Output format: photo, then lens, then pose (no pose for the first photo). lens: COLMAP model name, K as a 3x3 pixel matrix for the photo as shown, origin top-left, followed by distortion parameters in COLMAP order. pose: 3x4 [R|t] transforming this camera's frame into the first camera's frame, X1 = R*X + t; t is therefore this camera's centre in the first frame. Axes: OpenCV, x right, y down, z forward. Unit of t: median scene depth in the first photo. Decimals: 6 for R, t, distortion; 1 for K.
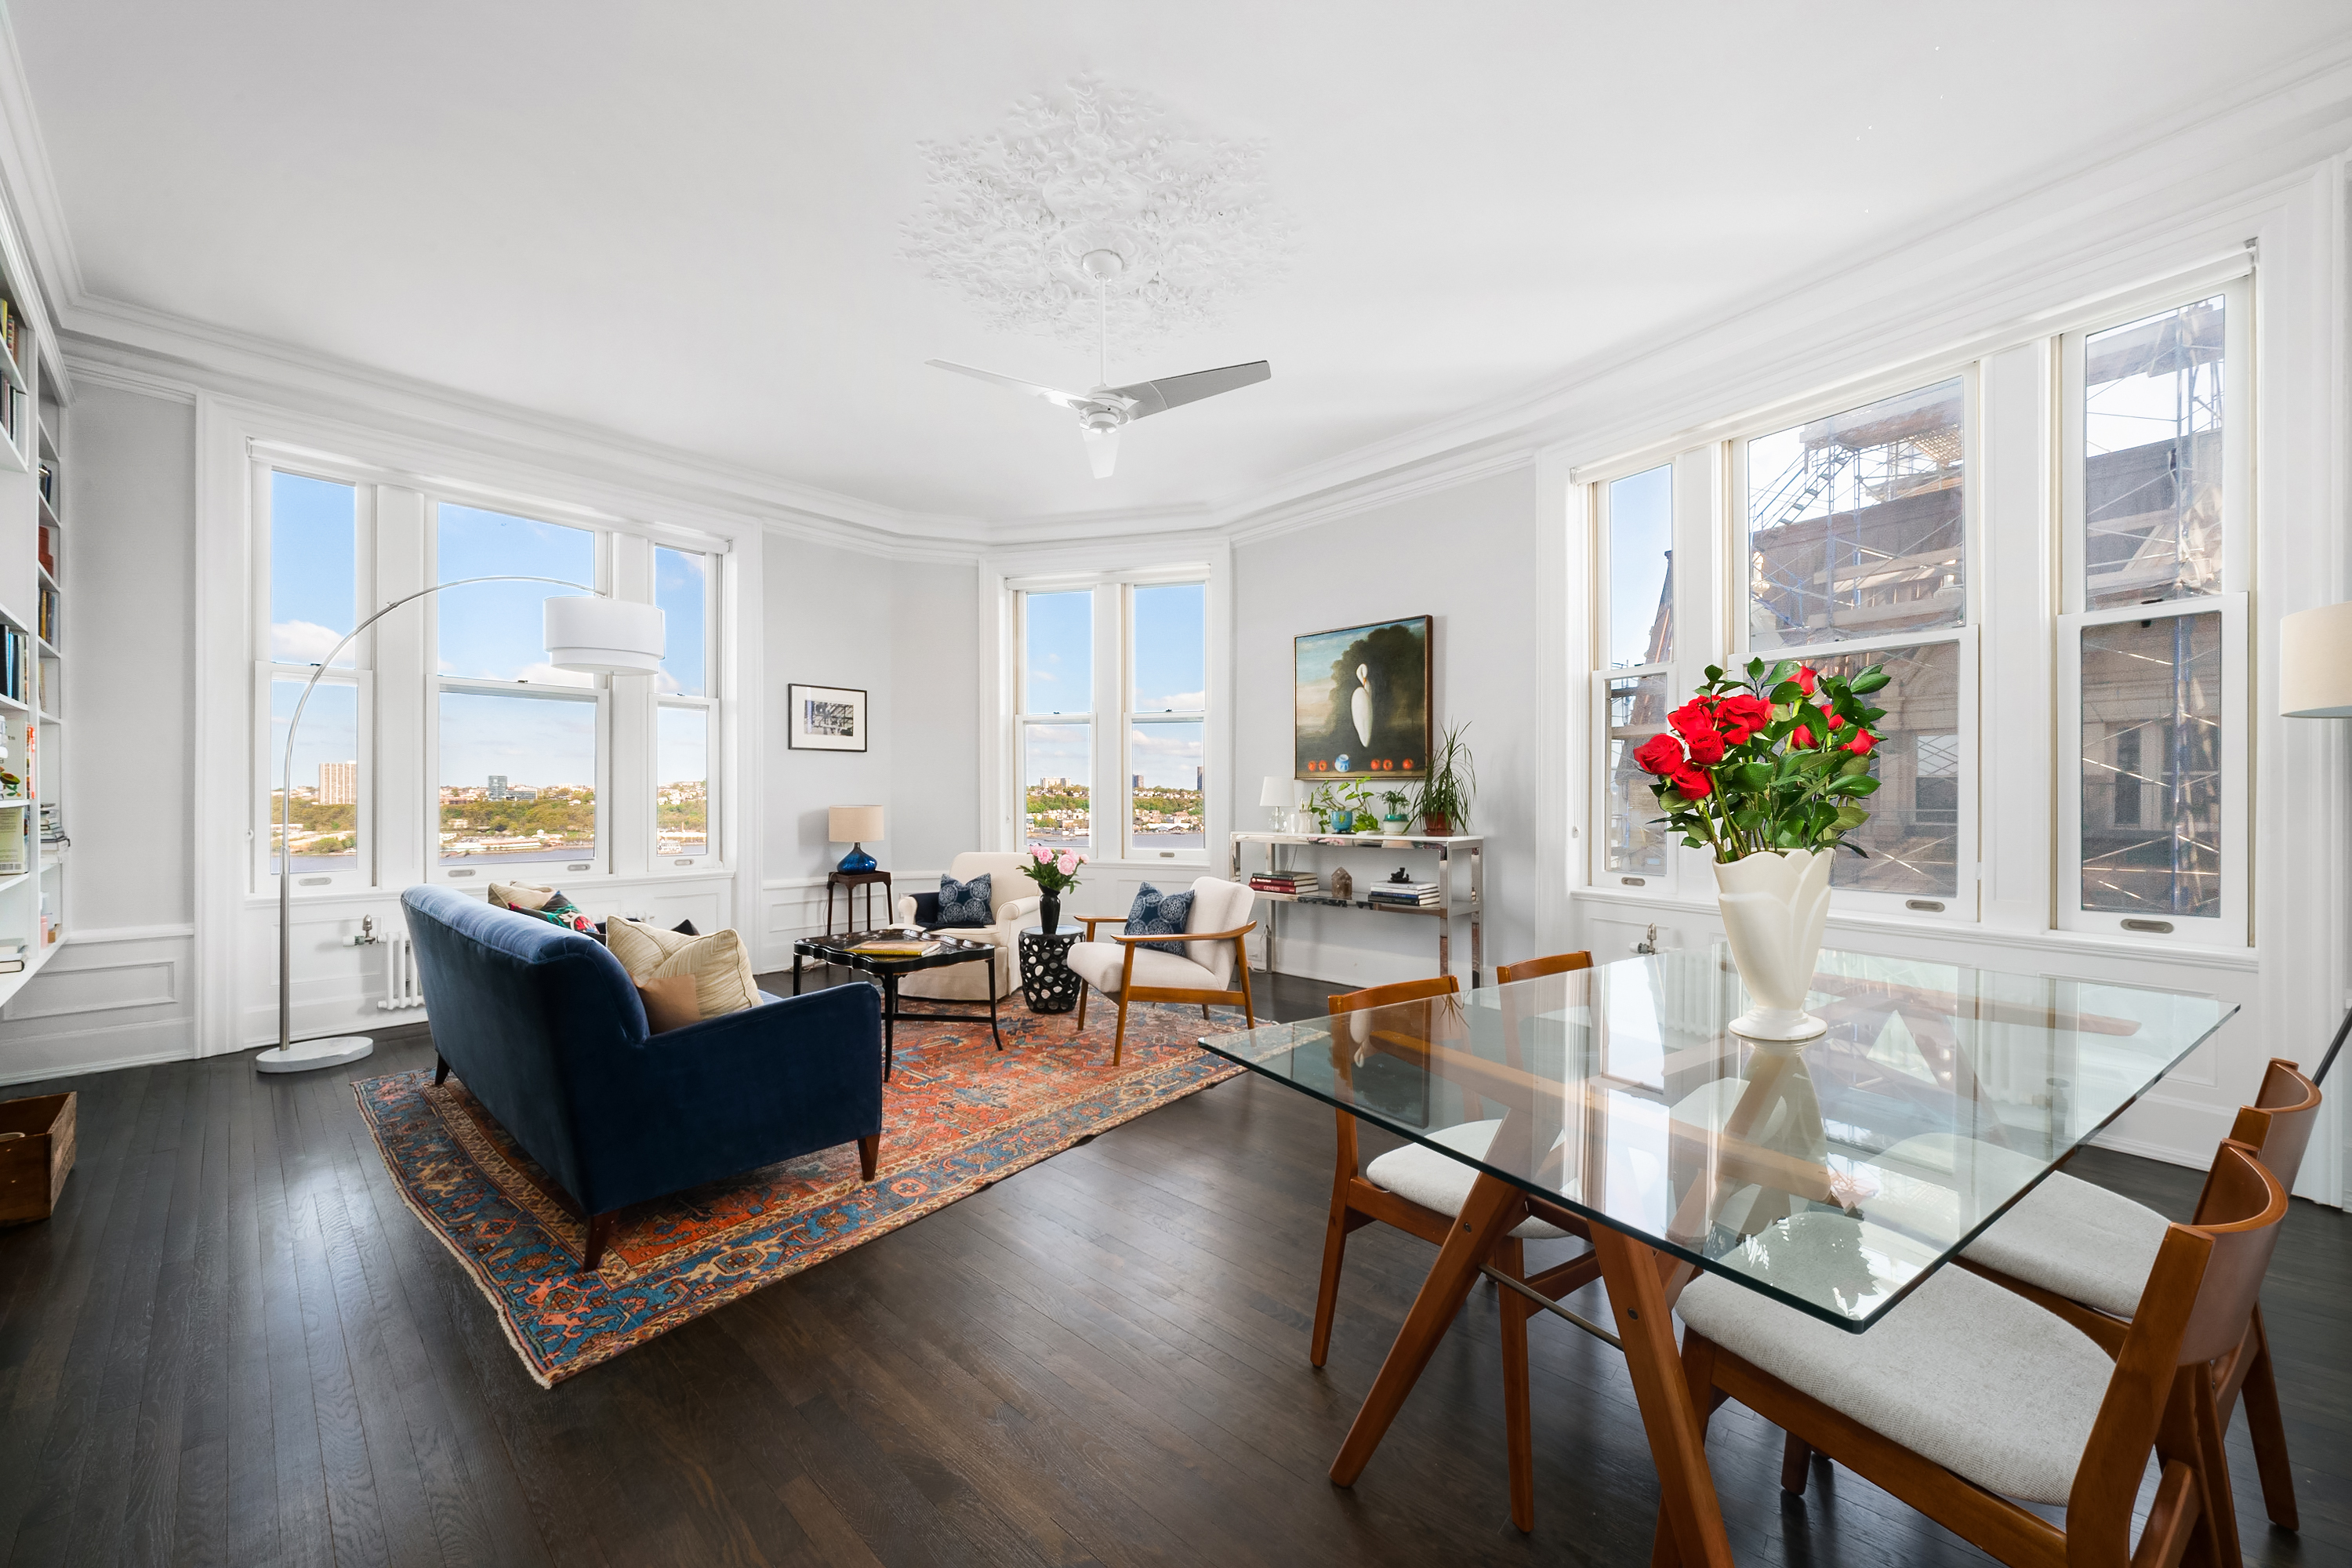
lens RADIAL K [[837.8, 0, 1158.5], [0, 837.8, 795.3], [0, 0, 1]] dist [-0.001668, -0.000109]
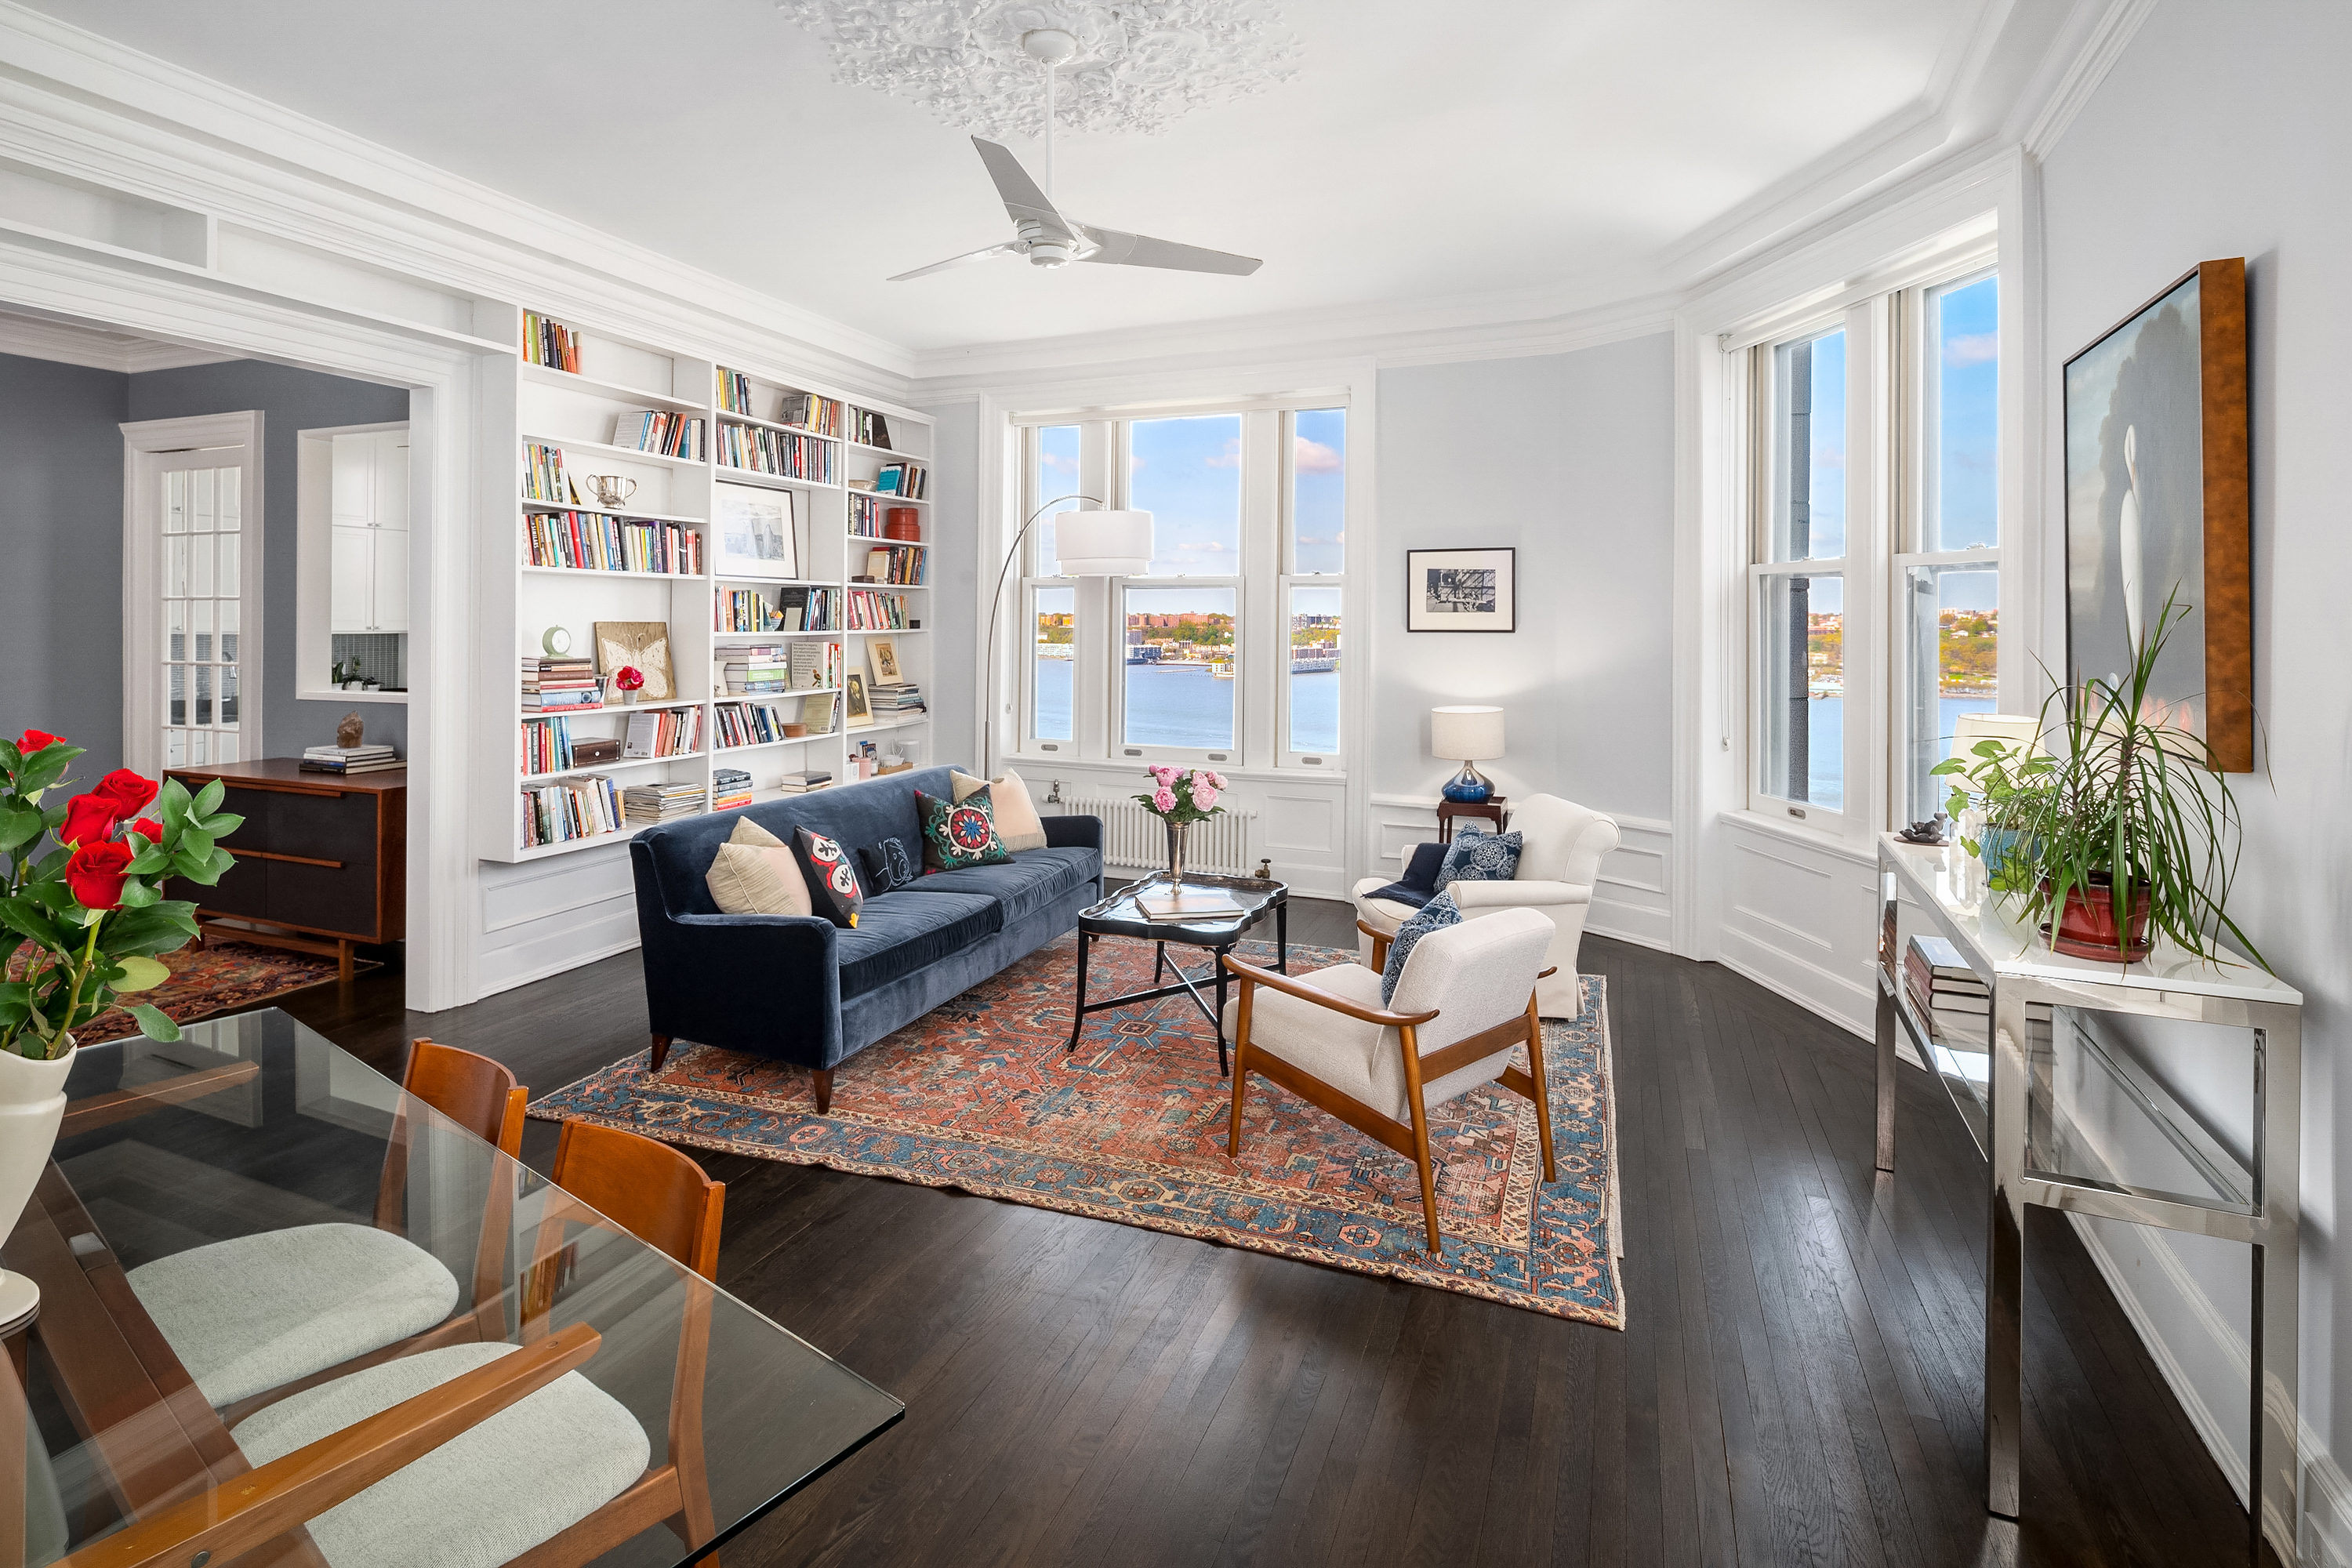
lens RADIAL K [[1158.4, 0, 1169.8], [0, 1158.4, 618.7], [0, 0, 1]] dist [0.002061, 0.000042]
pose [[0.354578, -0.000425, -0.935026, 0.599078], [-0.004037, 0.999990, -0.001985, -0.076702], [0.935018, 0.004479, 0.354573, 0.472282]]
